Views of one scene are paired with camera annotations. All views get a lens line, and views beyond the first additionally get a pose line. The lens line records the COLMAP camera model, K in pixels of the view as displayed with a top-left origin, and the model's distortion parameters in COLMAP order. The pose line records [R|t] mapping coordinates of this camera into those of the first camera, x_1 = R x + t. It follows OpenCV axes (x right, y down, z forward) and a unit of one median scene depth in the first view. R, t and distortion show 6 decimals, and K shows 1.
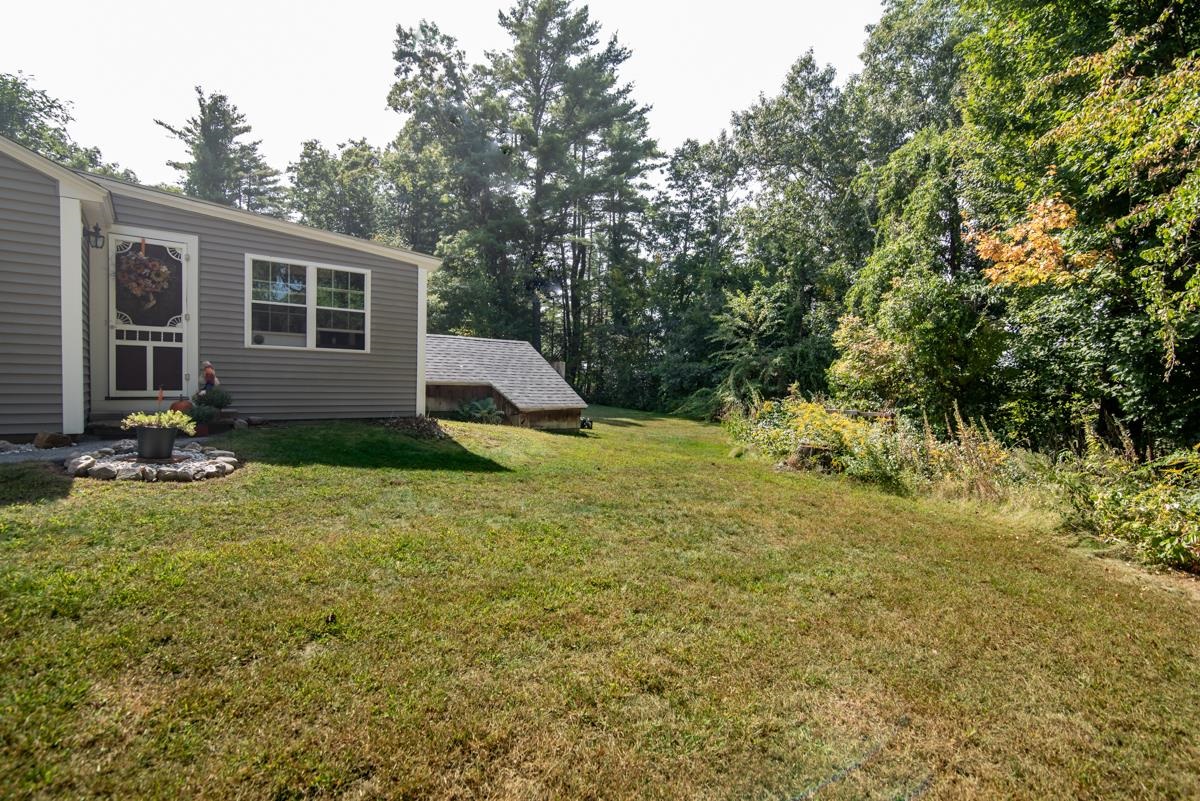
lens RADIAL K [[559.1, 0, 600.1], [0, 559.1, 400.4], [0, 0, 1]] dist [-0.003141, -0.000187]
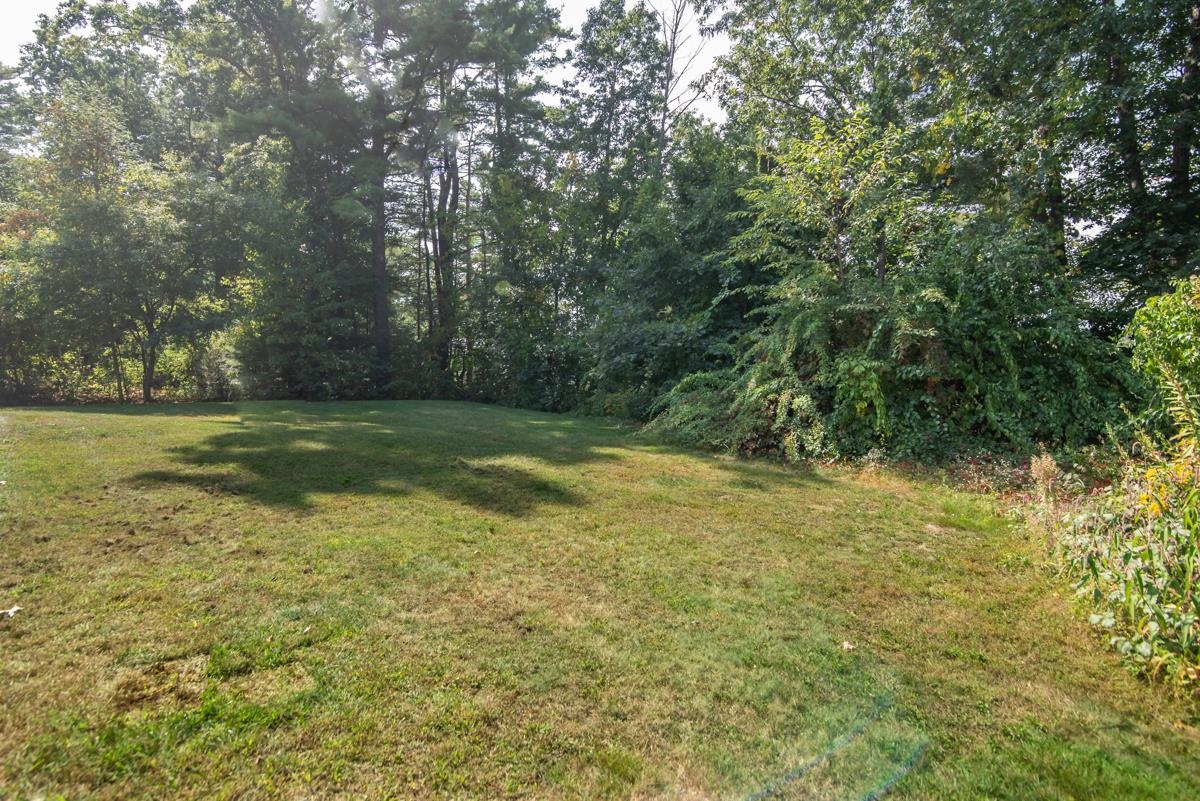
lens RADIAL K [[559.1, 0, 598.1], [0, 559.1, 392.8], [0, 0, 1]] dist [-0.003141, -0.000187]
pose [[0.983241, -0.021963, 0.180981, 0.015098], [0.018932, 0.999650, 0.018456, -0.008797], [-0.181323, -0.014720, 0.983313, 0.329514]]
